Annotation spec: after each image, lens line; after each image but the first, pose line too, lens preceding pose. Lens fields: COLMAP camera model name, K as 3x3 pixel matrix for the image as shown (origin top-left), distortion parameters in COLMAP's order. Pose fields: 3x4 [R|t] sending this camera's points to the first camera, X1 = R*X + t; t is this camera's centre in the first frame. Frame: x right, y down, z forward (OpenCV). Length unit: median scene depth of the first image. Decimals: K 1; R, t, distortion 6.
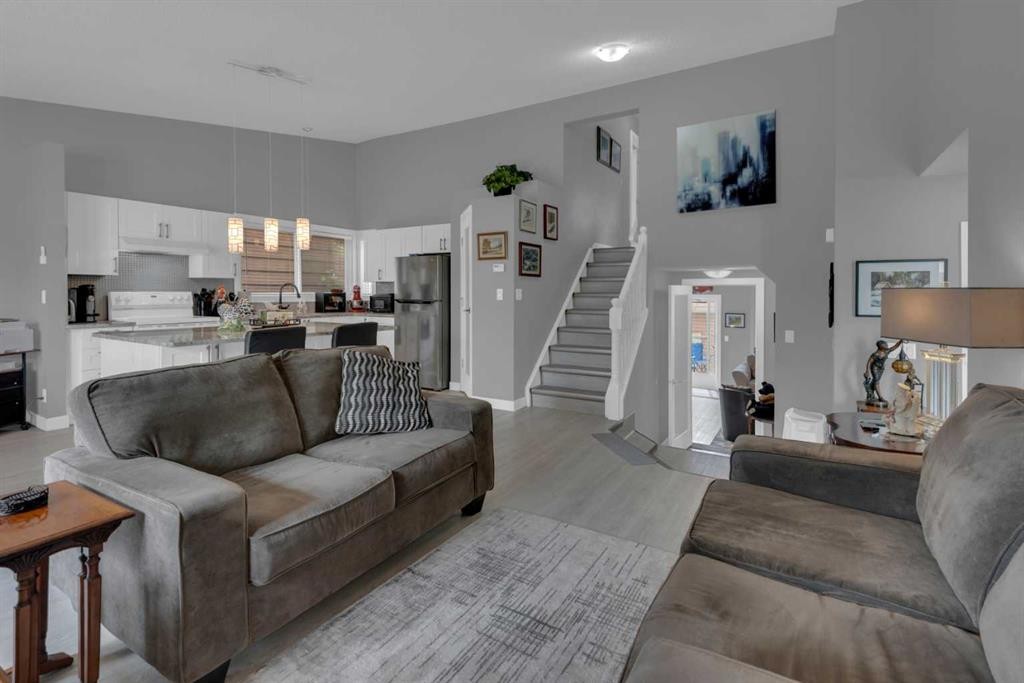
lens RADIAL K [[482.2, 0, 512.2], [0, 482.2, 295.1], [0, 0, 1]] dist [0.000632, -0.000143]
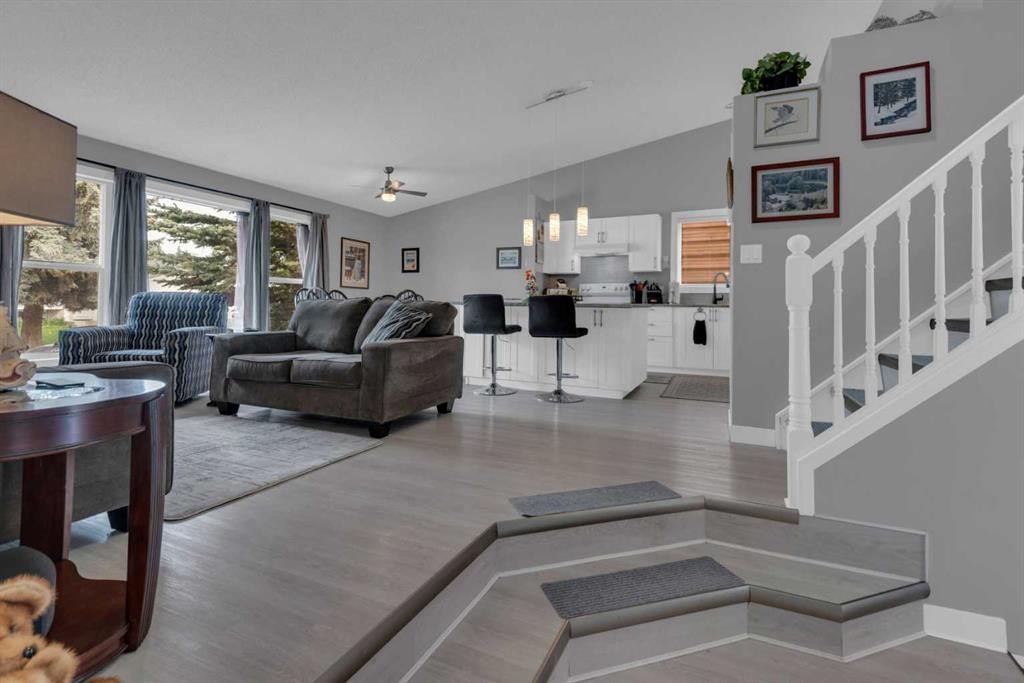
lens RADIAL K [[478.4, 0, 515.1], [0, 478.4, 302.7], [0, 0, 1]] dist [0.035734, -0.020950]
pose [[0.105253, -0.015185, -0.994329, 0.595768], [-0.016678, 0.999716, -0.017033, 0.077443], [0.994306, 0.018376, 0.104970, 0.643981]]
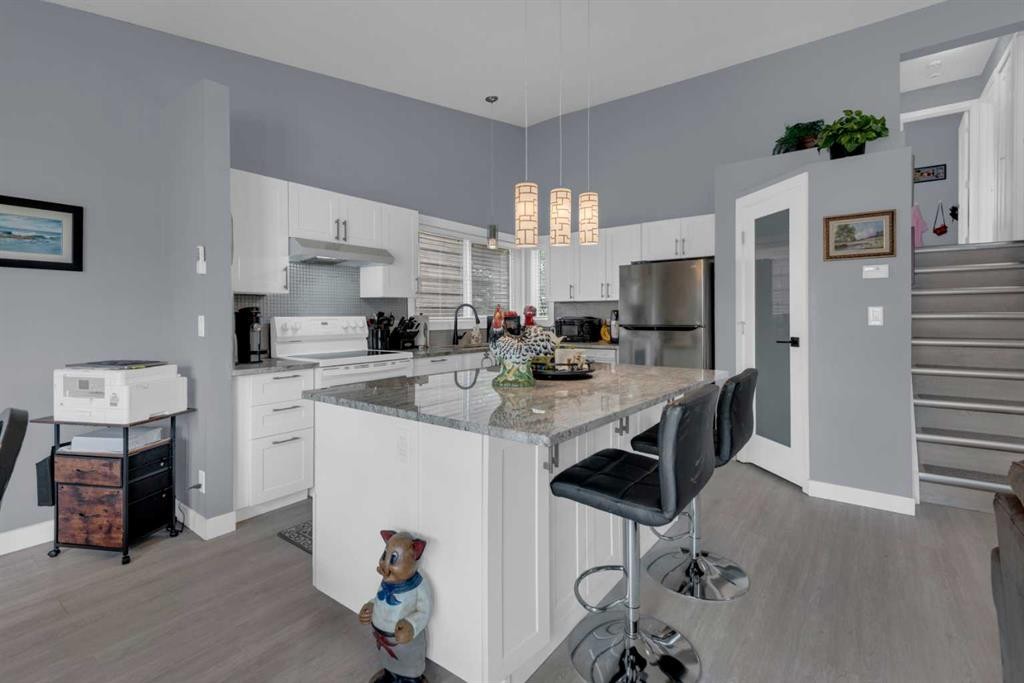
lens RADIAL K [[472.1, 0, 508.7], [0, 472.1, 311.5], [0, 0, 1]] dist [0.000923, -0.000664]
pose [[0.992972, -0.011623, -0.117776, -0.412559], [0.010106, 0.999858, -0.013467, -0.002830], [0.117915, 0.012182, 0.992949, 0.357658]]
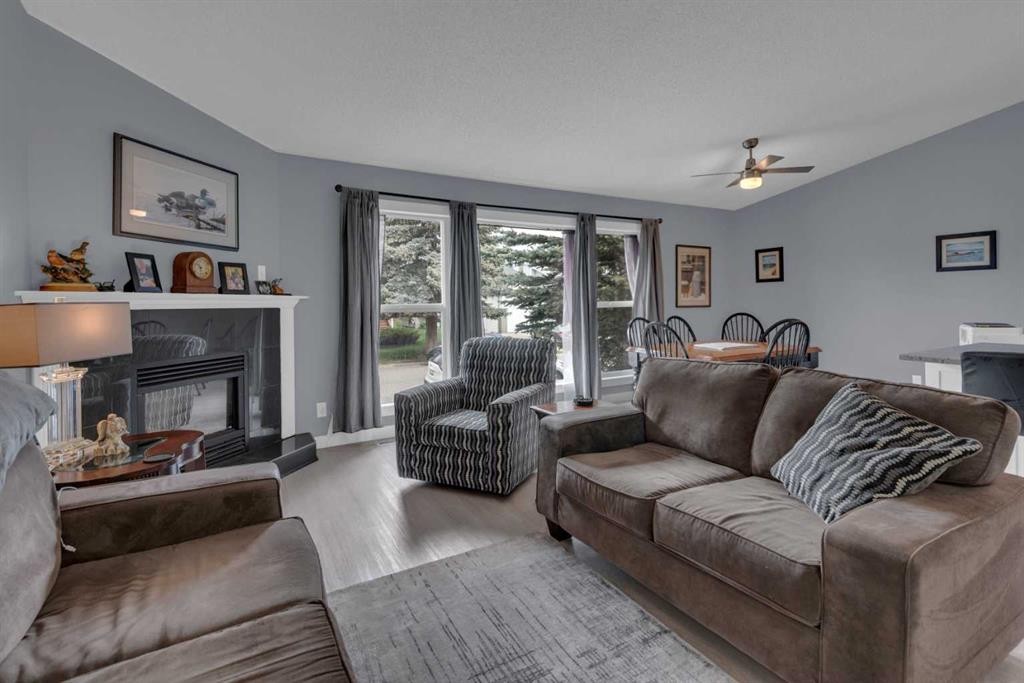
lens RADIAL K [[478.4, 0, 515.1], [0, 478.4, 302.7], [0, 0, 1]] dist [0.035734, -0.020950]
pose [[-0.498916, 0.000254, -0.866650, 0.271256], [0.007616, 0.999963, -0.004091, -0.000452], [0.866617, -0.008641, -0.498899, 0.500890]]
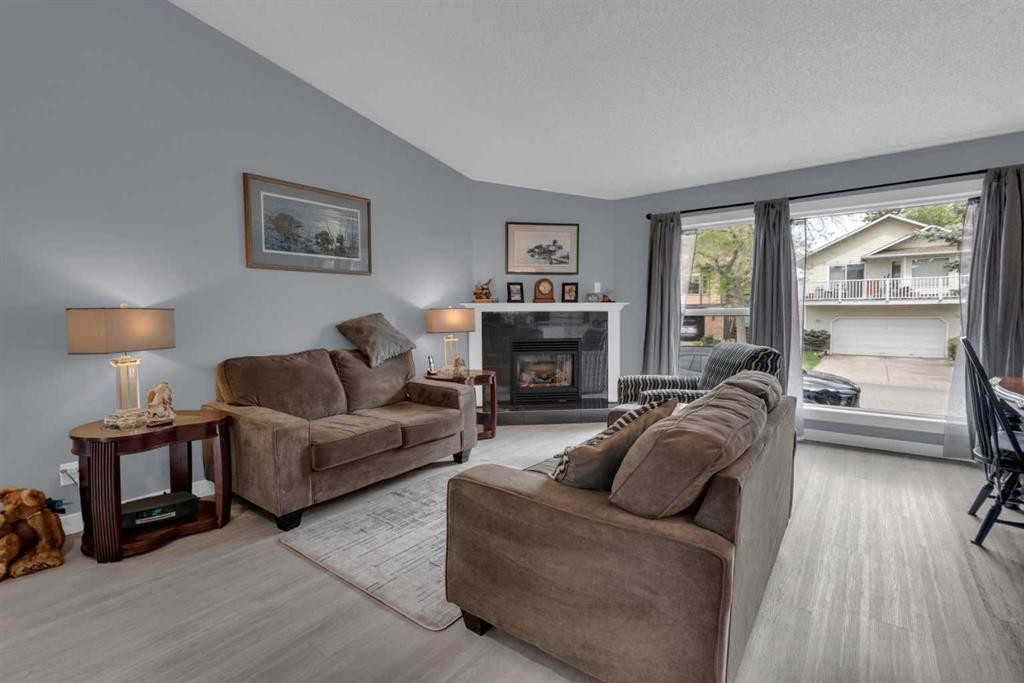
lens RADIAL K [[462.3, 0, 514.0], [0, 462.3, 334.3], [0, 0, 1]] dist [-0.000626, -0.000727]
pose [[-0.990861, -0.003475, 0.134844, -0.128768], [0.003401, 0.998707, 0.050726, -0.000354], [-0.134846, 0.050721, -0.989568, 0.857733]]
